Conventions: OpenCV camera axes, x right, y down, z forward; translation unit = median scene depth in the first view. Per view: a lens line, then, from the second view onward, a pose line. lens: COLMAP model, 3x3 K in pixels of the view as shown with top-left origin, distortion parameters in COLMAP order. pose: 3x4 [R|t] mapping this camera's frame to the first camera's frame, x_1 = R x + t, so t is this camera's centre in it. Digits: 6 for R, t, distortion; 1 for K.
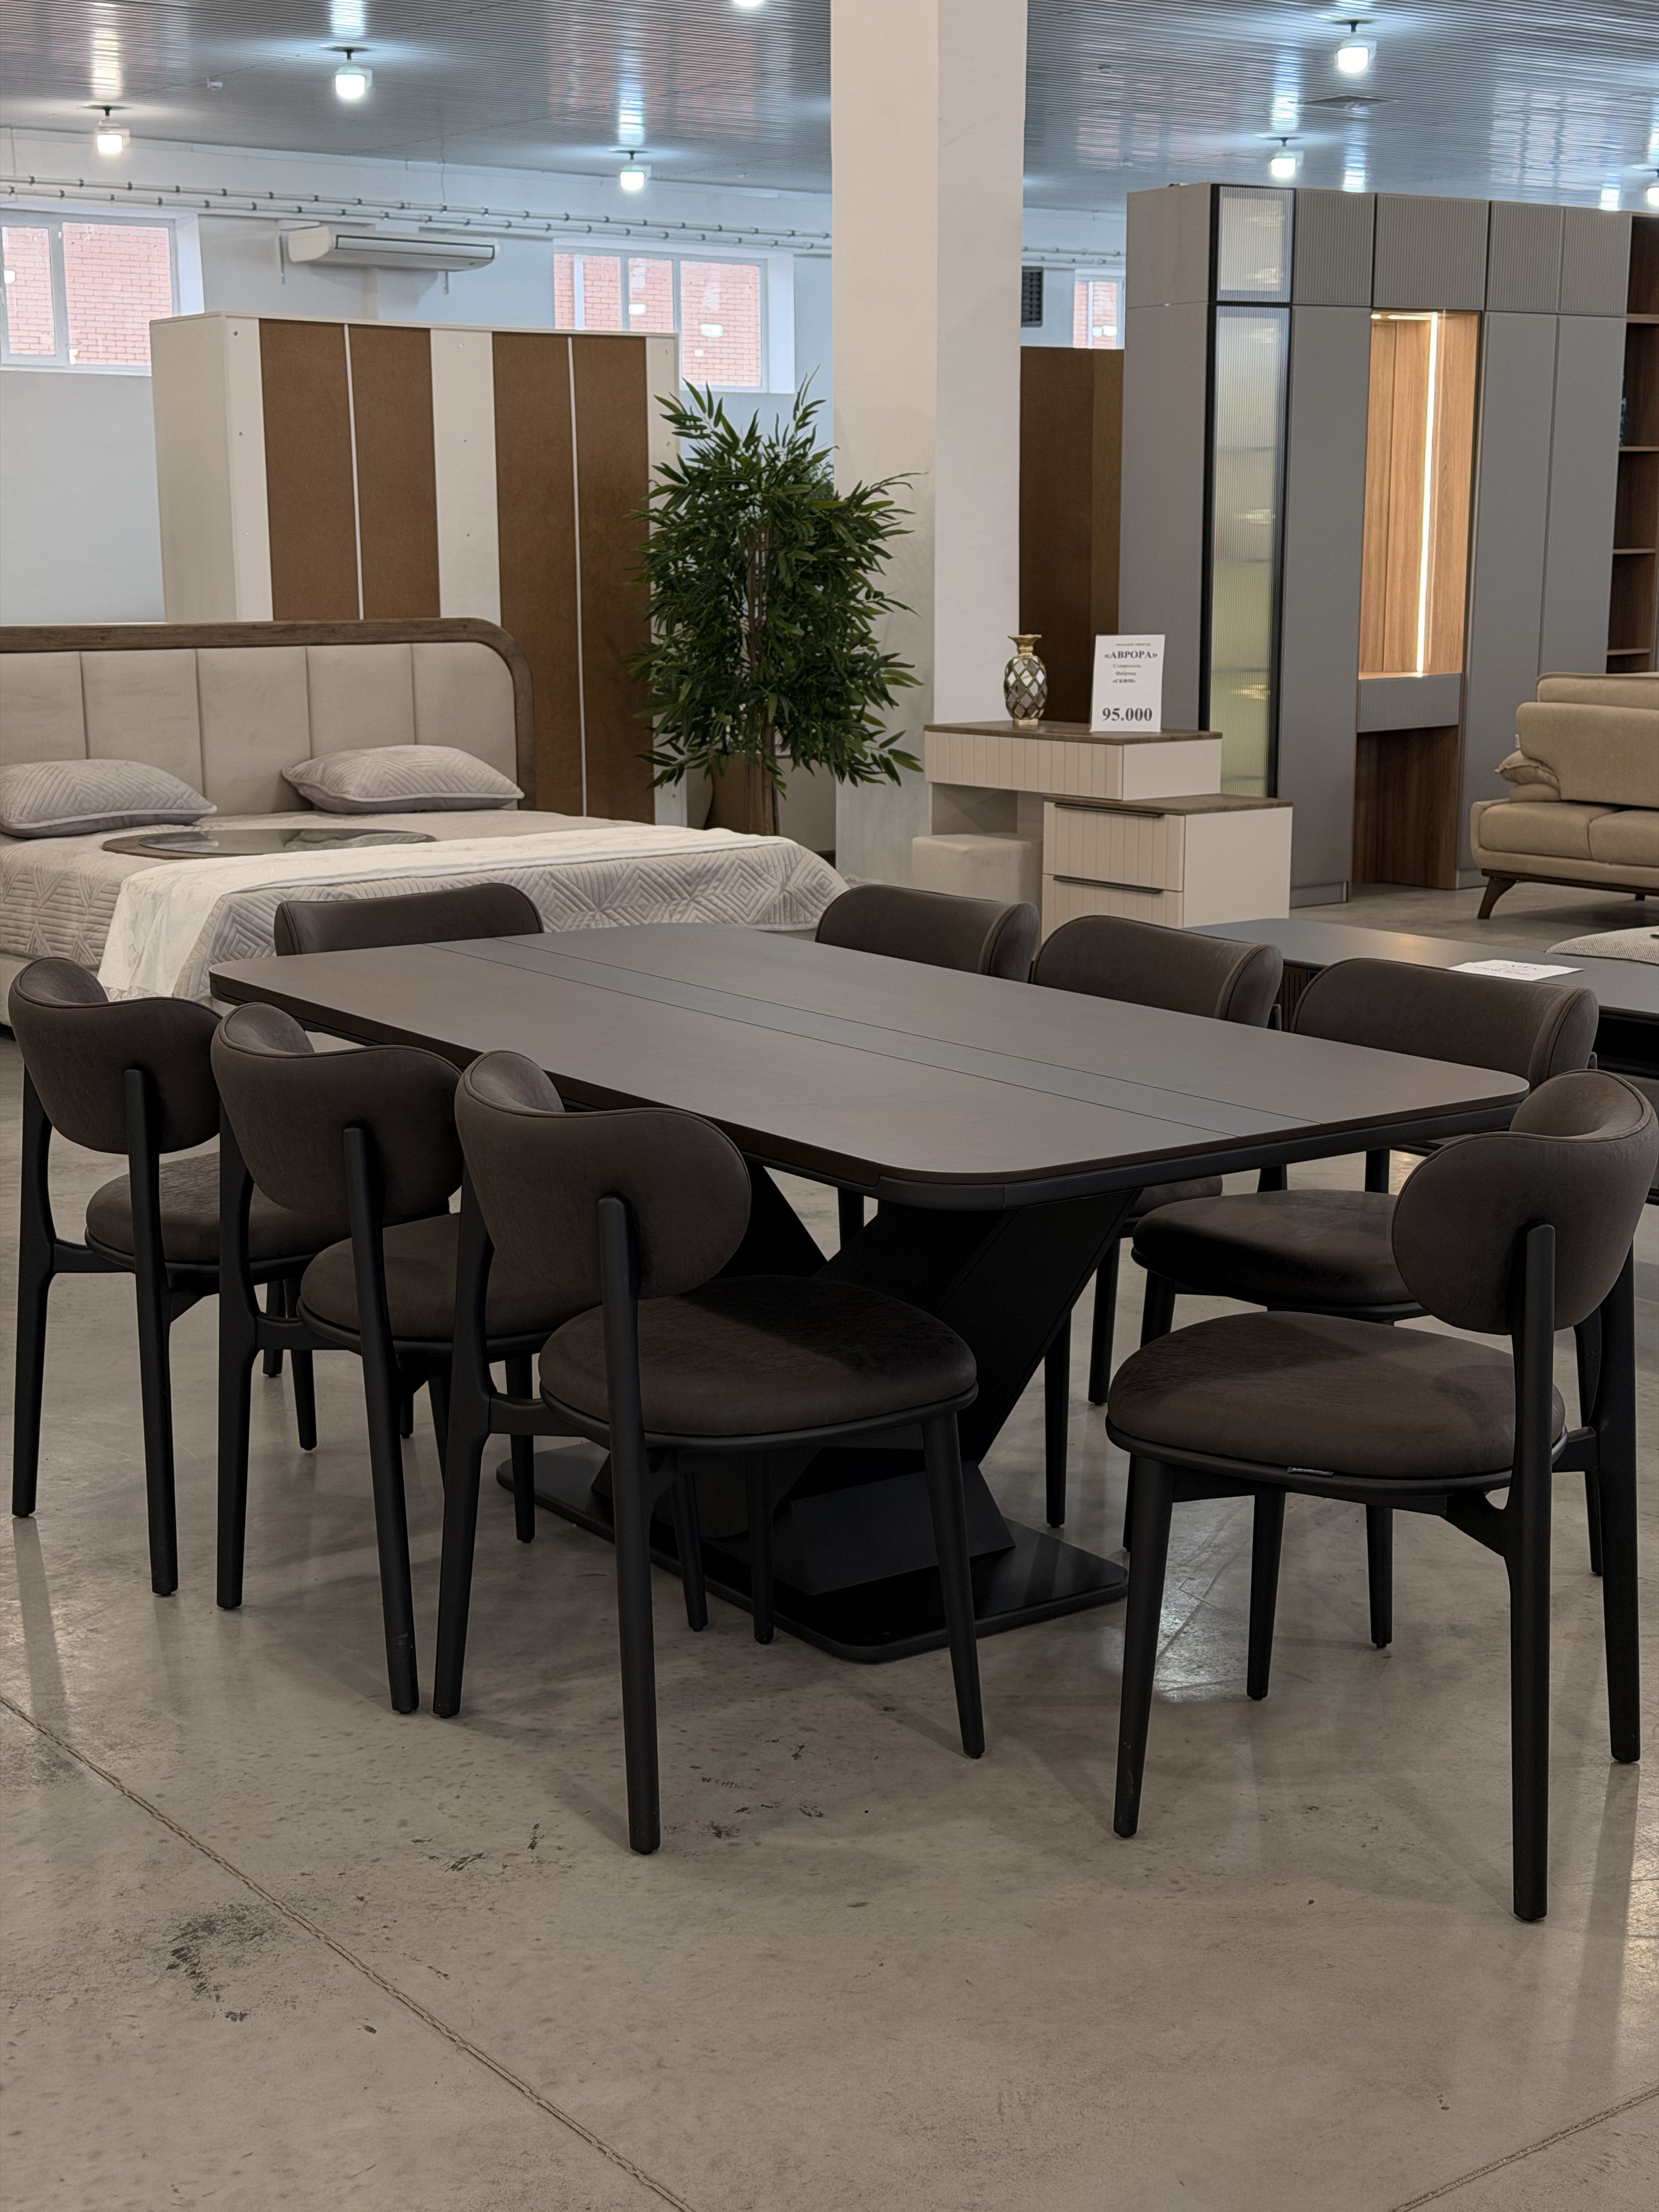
lens RADIAL K [[3057.3, 0, 812.5], [0, 3057.3, 1137.9], [0, 0, 1]] dist [0.172333, -0.286405]
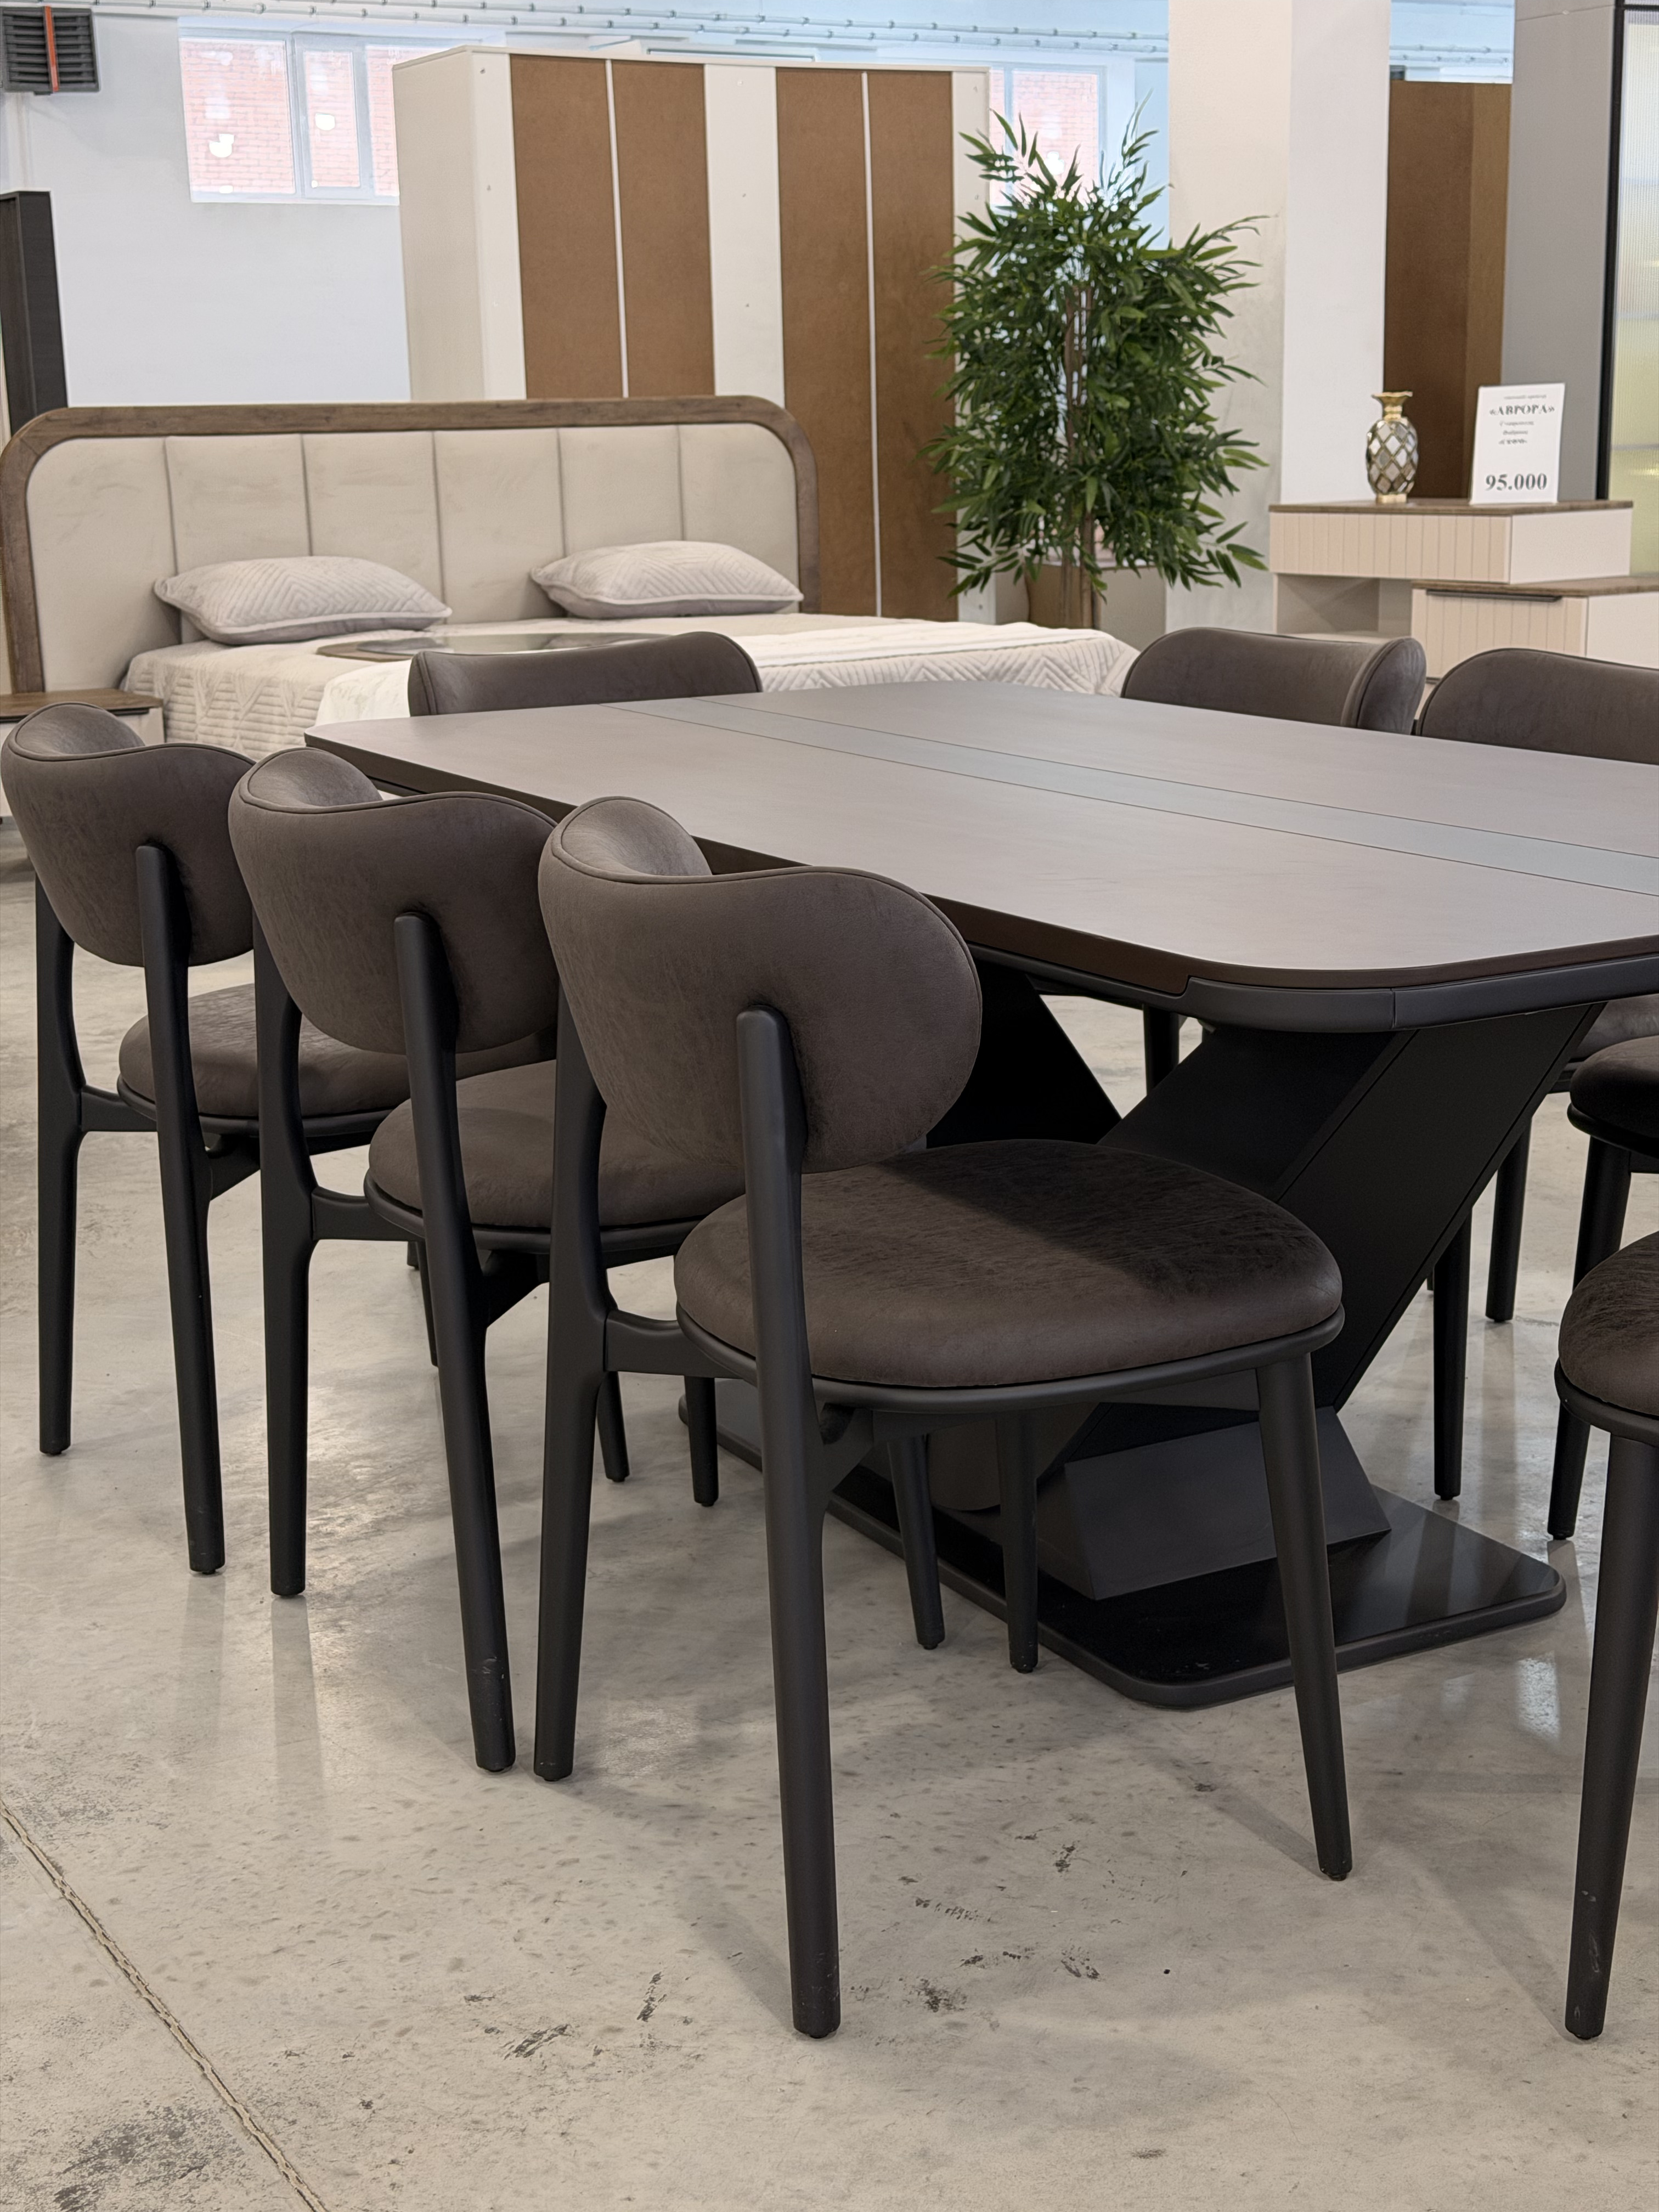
lens RADIAL K [[3042.8, 0, 830.2], [0, 3042.8, 1145.7], [0, 0, 1]] dist [0.200345, -0.444317]
pose [[0.994613, 0.006986, -0.103424, 0.005095], [-0.002602, 0.999095, 0.042465, 0.007607], [0.103627, -0.041967, 0.993730, 0.140762]]
